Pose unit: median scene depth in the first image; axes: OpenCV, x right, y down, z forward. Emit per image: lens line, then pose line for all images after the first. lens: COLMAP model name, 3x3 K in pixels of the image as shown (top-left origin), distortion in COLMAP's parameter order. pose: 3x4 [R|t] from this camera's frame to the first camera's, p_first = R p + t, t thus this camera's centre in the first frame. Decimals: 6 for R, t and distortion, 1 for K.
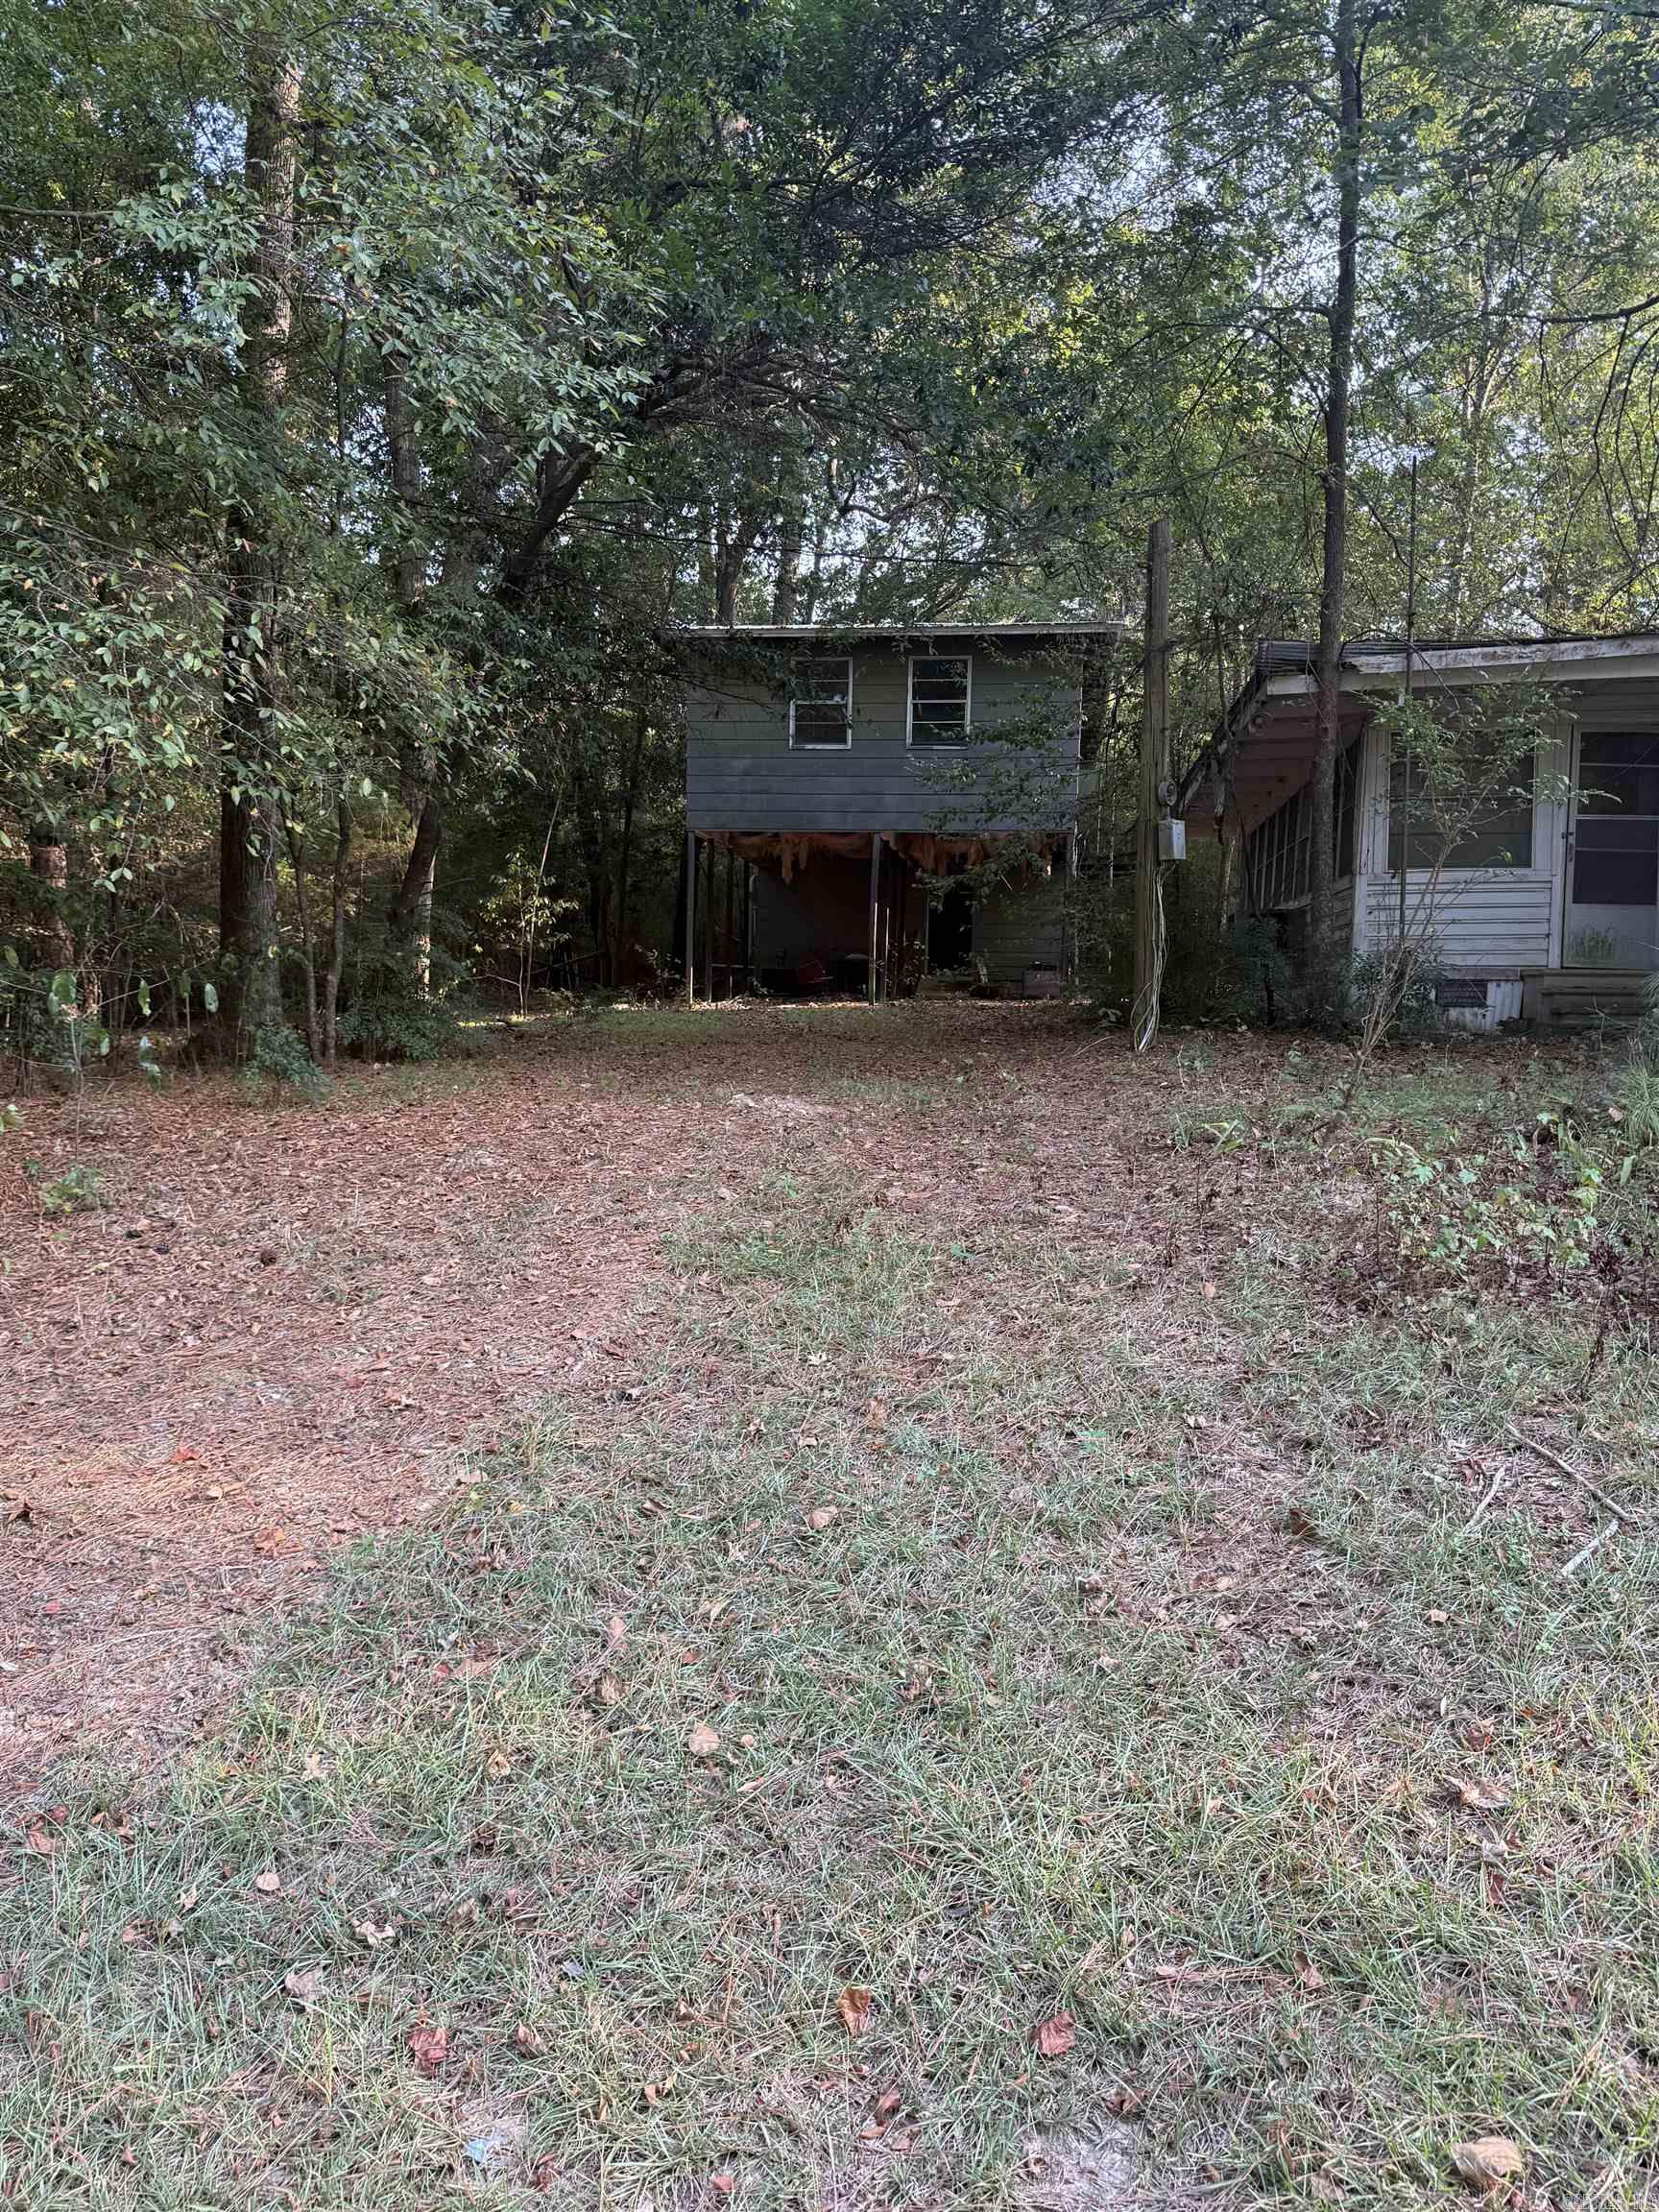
lens RADIAL K [[1566.5, 0, 844.7], [0, 1566.5, 1130.2], [0, 0, 1]] dist [0.057362, -0.046993]
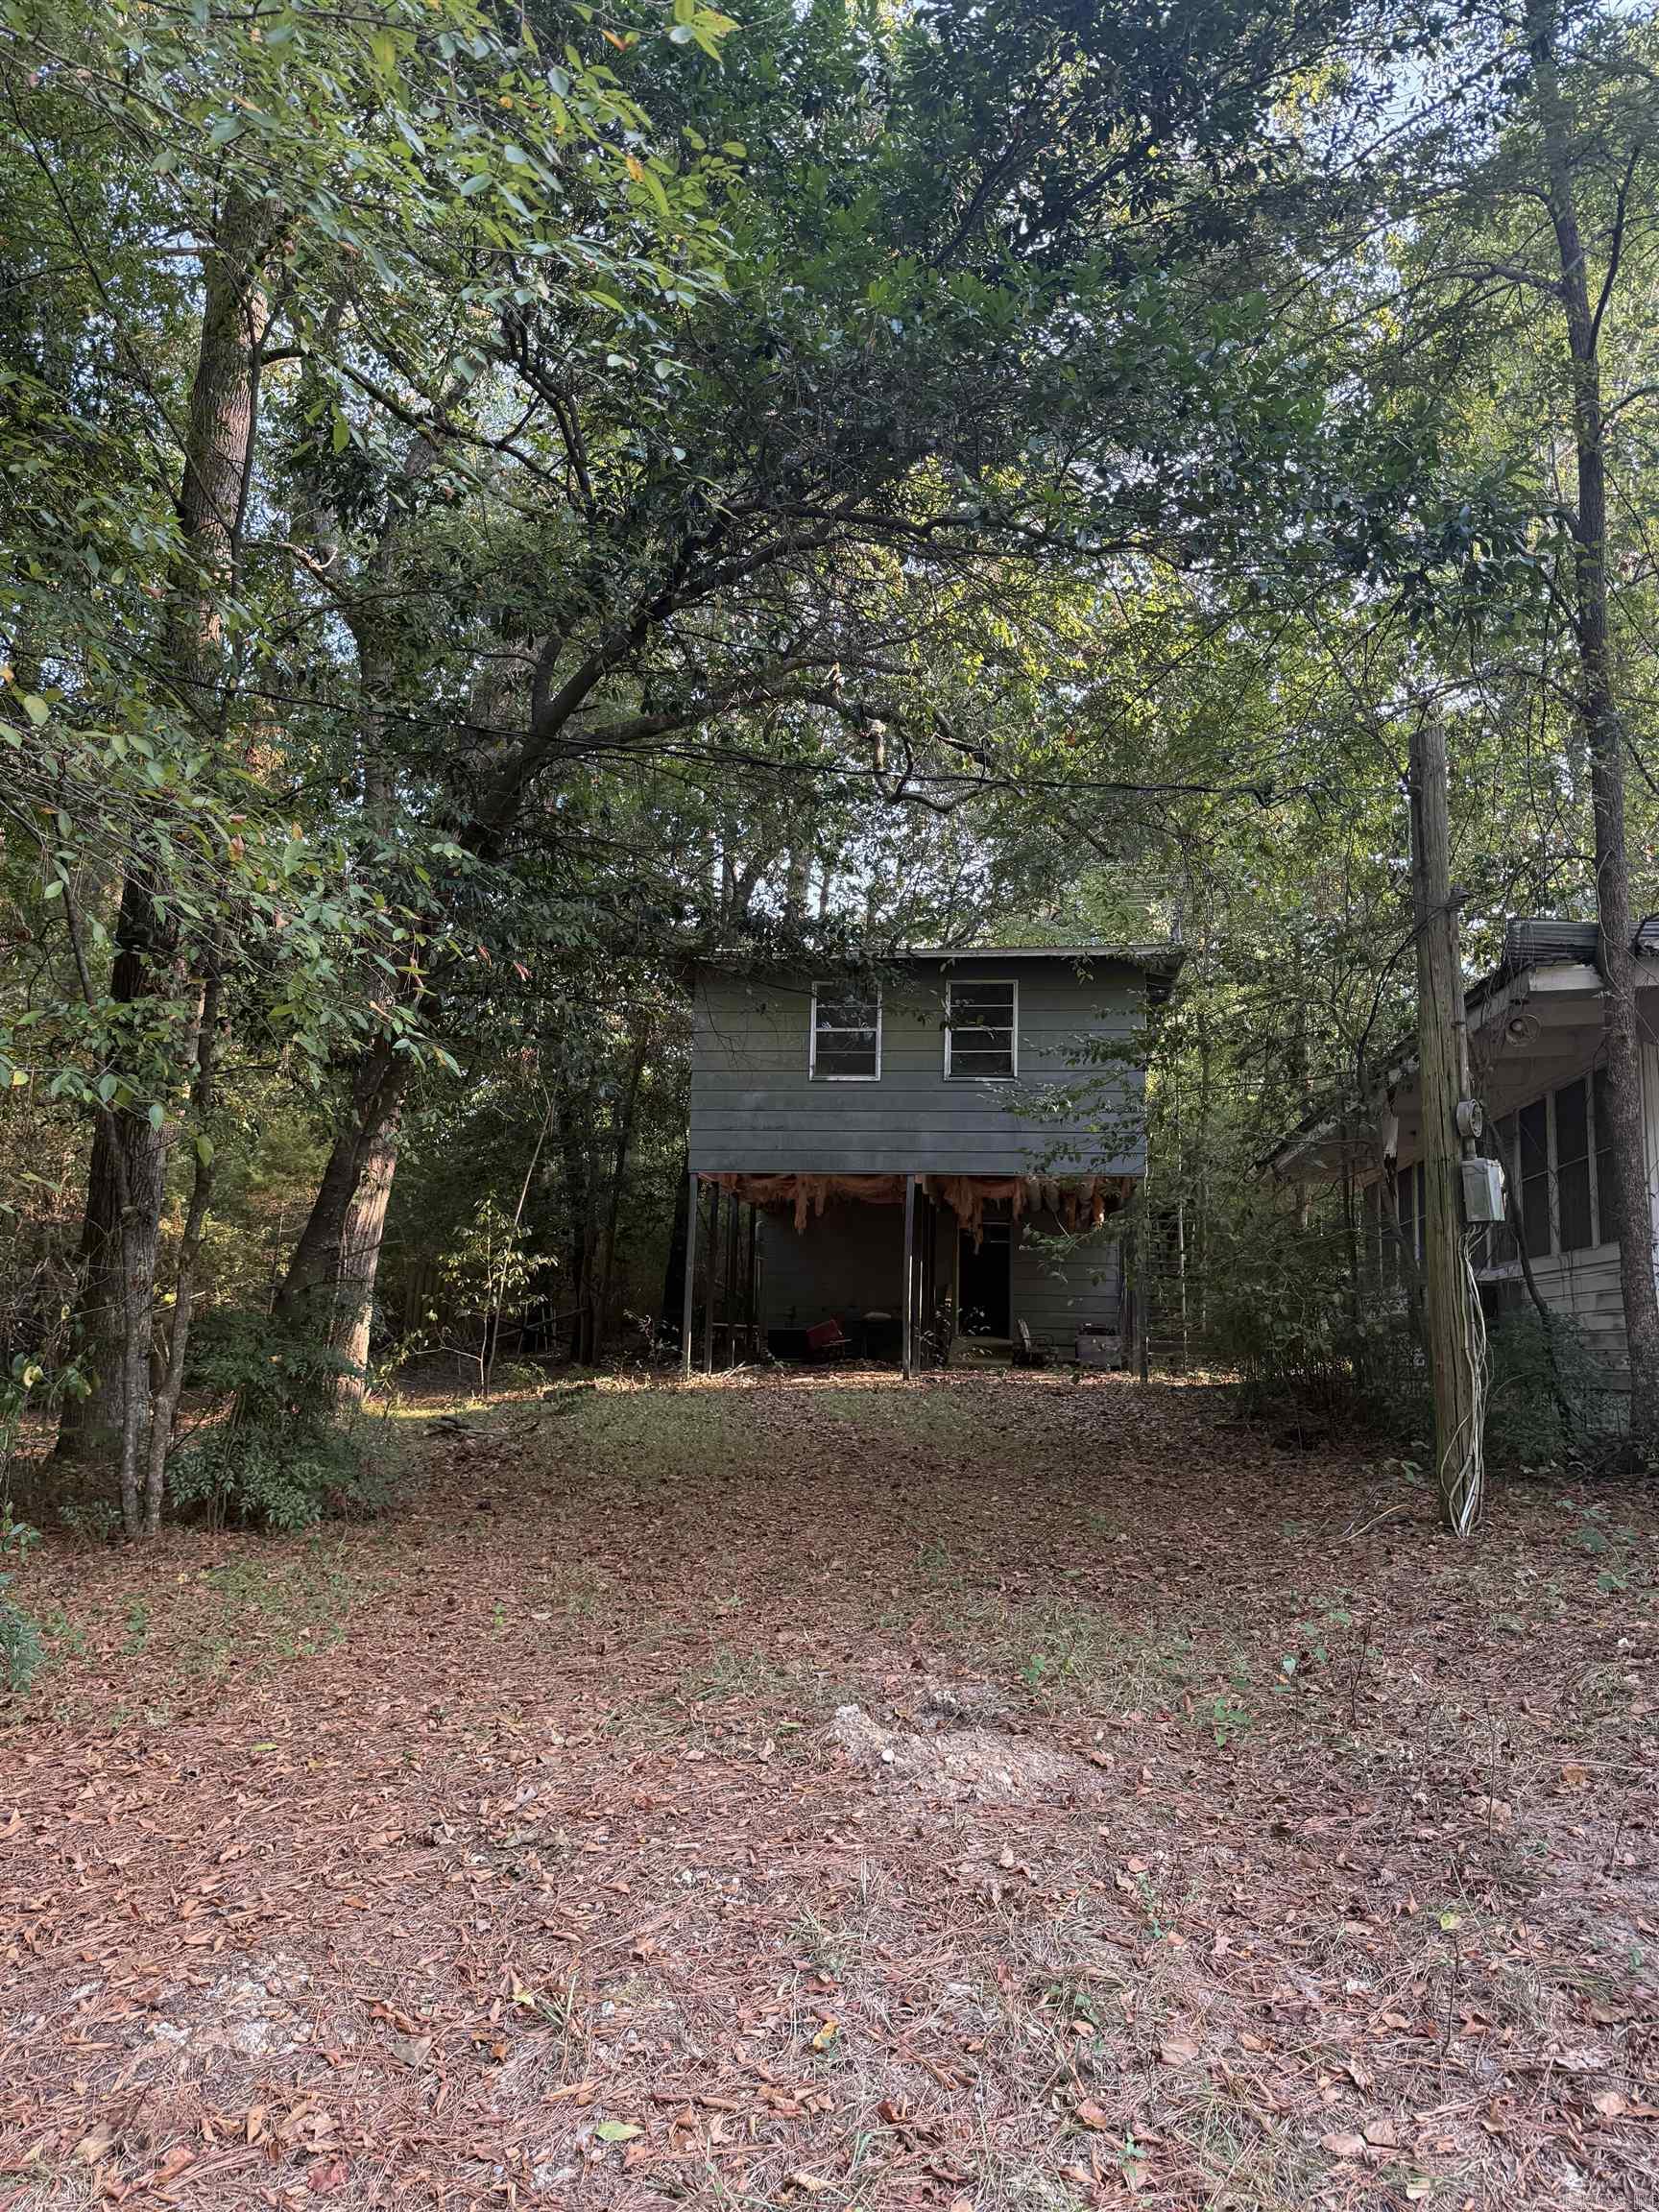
lens RADIAL K [[1584.4, 0, 831.7], [0, 1584.4, 1130.4], [0, 0, 1]] dist [0.001516, 0.006513]
pose [[0.999999, 0.001463, 0.000356, -0.023284], [-0.001353, 0.976915, -0.213623, -0.029590], [-0.000660, 0.213622, 0.976916, 0.153756]]
